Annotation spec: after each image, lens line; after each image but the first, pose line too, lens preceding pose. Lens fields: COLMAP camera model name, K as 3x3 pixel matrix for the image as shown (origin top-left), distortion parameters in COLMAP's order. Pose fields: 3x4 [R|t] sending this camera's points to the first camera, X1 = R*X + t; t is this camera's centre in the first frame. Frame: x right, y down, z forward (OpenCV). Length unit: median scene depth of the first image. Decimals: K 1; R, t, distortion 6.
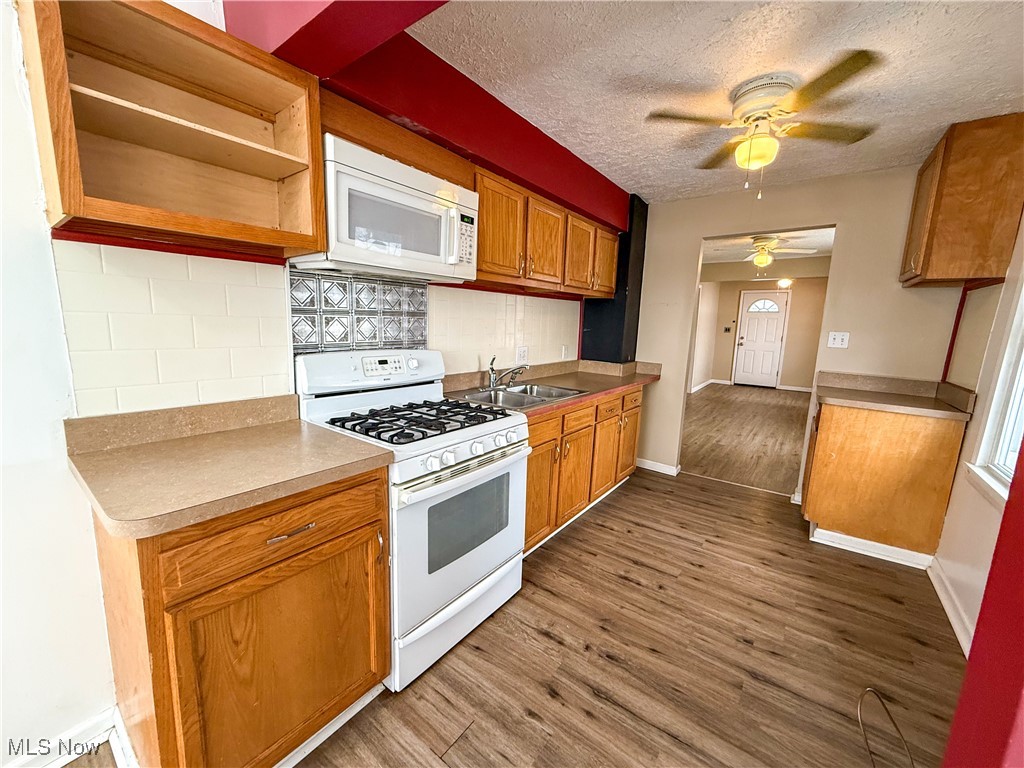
lens RADIAL K [[407.8, 0, 506.8], [0, 407.8, 388.1], [0, 0, 1]] dist [-0.000266, 0.000335]
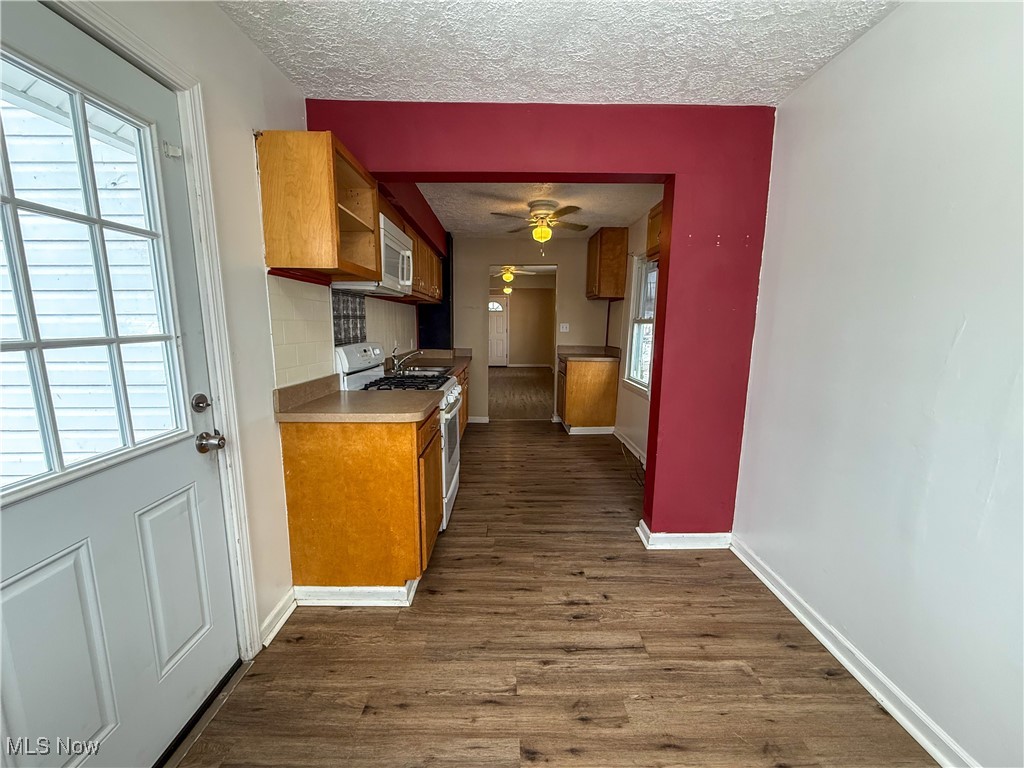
lens RADIAL K [[407.8, 0, 507.7], [0, 407.8, 388.2], [0, 0, 1]] dist [-0.000266, 0.000335]
pose [[0.793409, -0.120177, 0.596707, -0.788125], [0.117424, 0.992121, 0.043682, 0.065162], [-0.597255, 0.035410, 0.801270, -0.467810]]
